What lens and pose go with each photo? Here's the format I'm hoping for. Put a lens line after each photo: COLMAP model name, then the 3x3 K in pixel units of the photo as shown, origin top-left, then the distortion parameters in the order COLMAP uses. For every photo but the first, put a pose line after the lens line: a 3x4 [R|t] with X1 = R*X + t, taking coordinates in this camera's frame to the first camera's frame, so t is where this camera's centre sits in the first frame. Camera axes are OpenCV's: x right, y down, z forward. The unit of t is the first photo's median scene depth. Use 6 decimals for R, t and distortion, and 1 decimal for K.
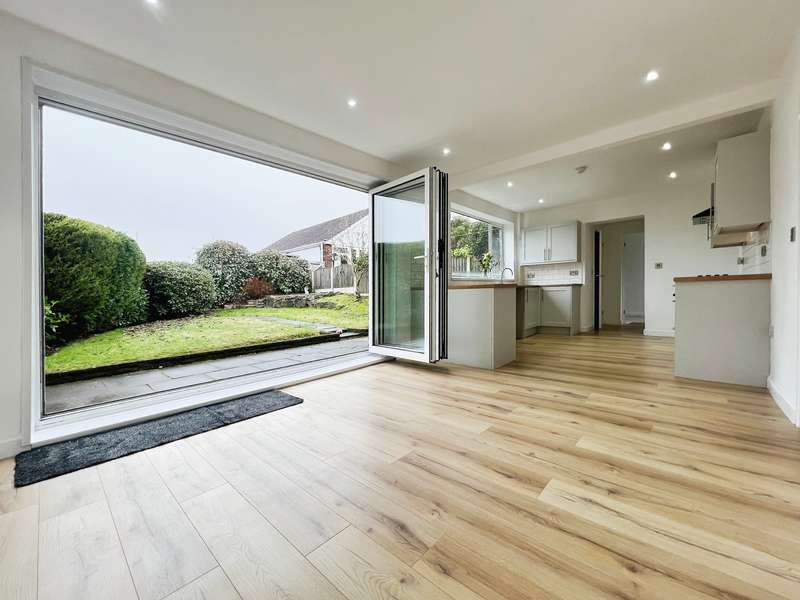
lens RADIAL K [[325.7, 0, 402.1], [0, 325.7, 306.0], [0, 0, 1]] dist [-0.000069, 0.000063]
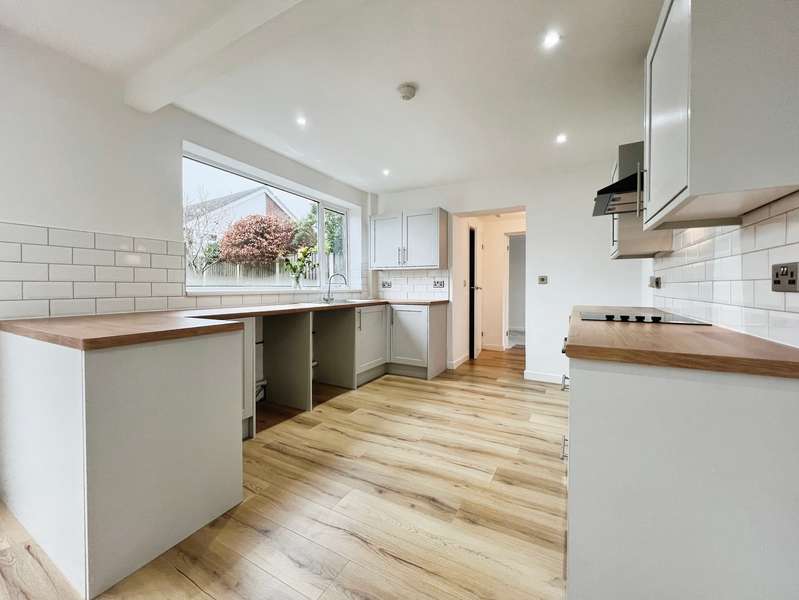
lens RADIAL K [[325.3, 0, 401.6], [0, 325.3, 306.0], [0, 0, 1]] dist [-0.000069, 0.000063]
pose [[0.969311, 0.016064, 0.245311, 0.283944], [-0.019162, 0.999764, 0.010247, -0.060727], [-0.245088, -0.014633, 0.969390, 0.346943]]
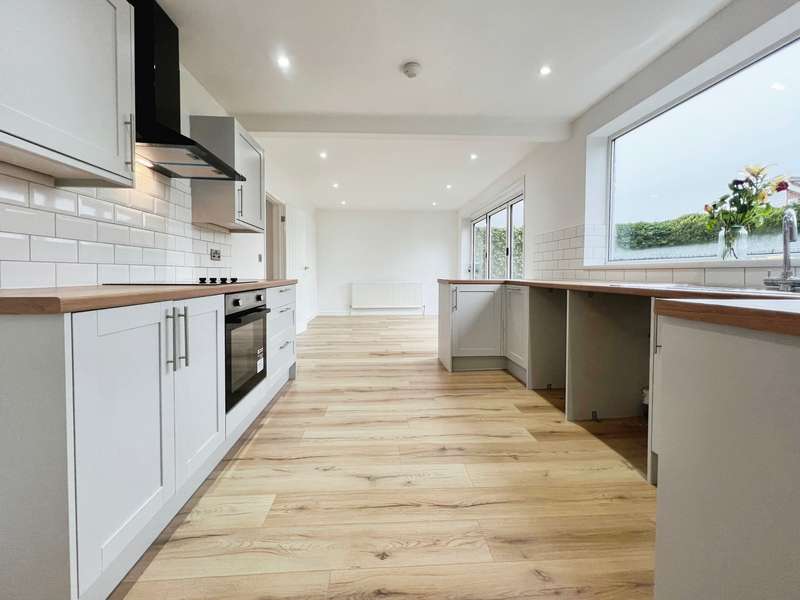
lens RADIAL K [[325.7, 0, 402.1], [0, 325.7, 306.0], [0, 0, 1]] dist [-0.000069, 0.000063]
pose [[-0.689039, 0.092512, -0.718795, 0.657997], [-0.018296, 0.989283, 0.144863, -0.076403], [0.724493, 0.112967, -0.679962, 0.945720]]
